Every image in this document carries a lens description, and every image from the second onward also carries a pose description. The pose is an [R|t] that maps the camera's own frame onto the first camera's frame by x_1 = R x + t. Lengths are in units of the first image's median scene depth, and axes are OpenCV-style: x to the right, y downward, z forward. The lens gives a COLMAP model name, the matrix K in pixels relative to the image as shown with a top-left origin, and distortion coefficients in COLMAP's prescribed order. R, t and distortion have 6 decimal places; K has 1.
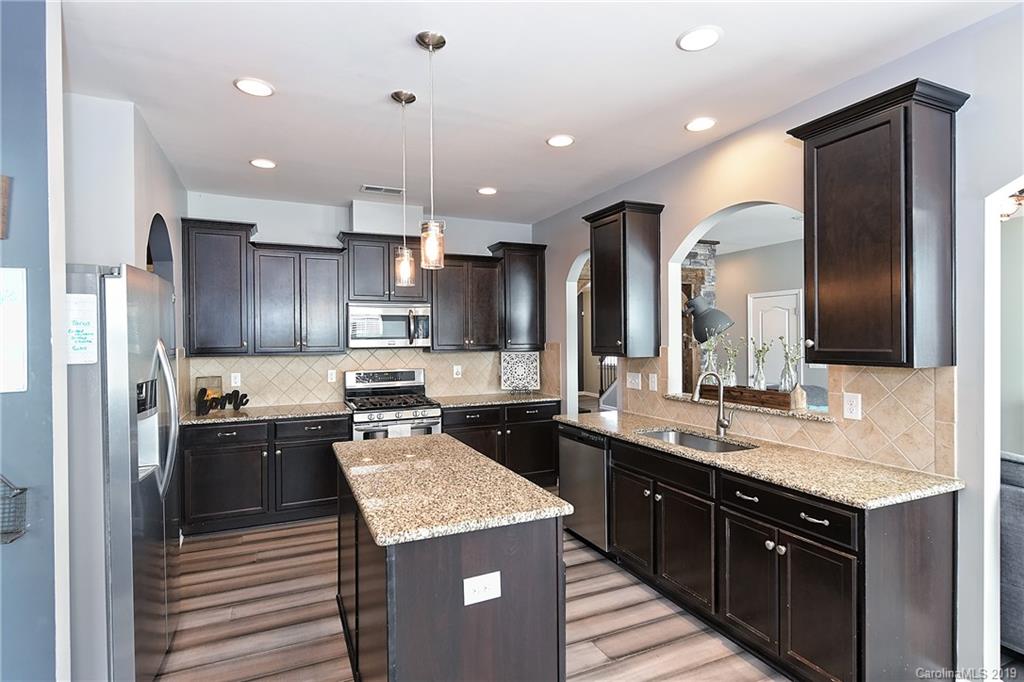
lens RADIAL K [[517.4, 0, 516.8], [0, 517.4, 340.2], [0, 0, 1]] dist [0.002171, -0.000980]
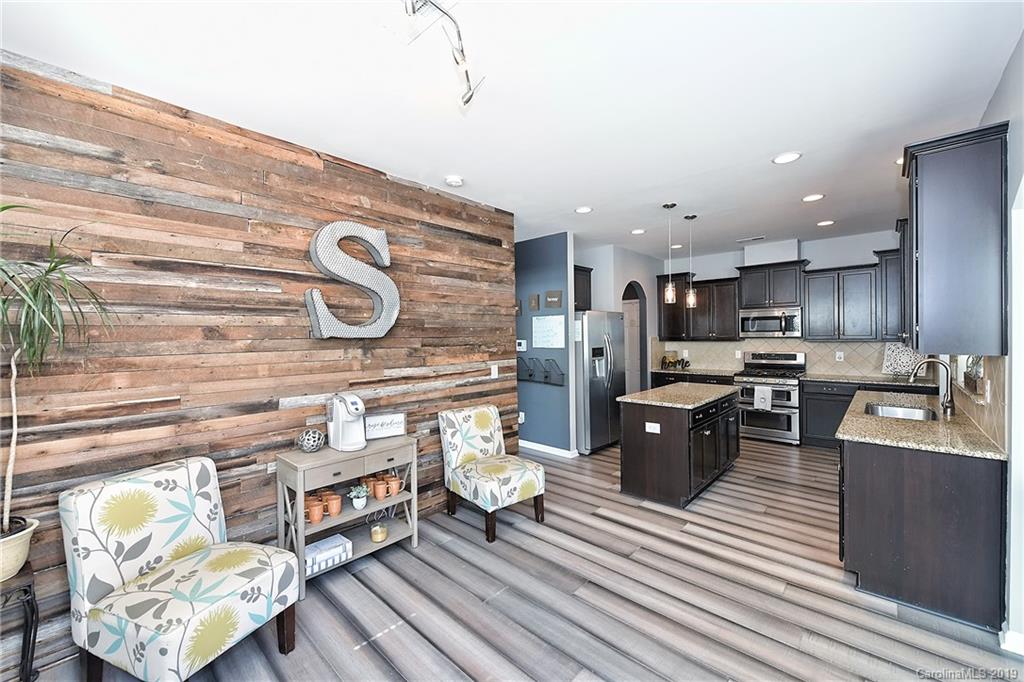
lens RADIAL K [[402.9, 0, 511.4], [0, 402.9, 339.8], [0, 0, 1]] dist [0.000183, -0.000294]
pose [[0.383346, 0.011877, -0.923529, 0.774758], [0.006885, 0.999853, 0.015716, -0.004203], [0.923579, -0.012383, 0.383208, -0.224851]]
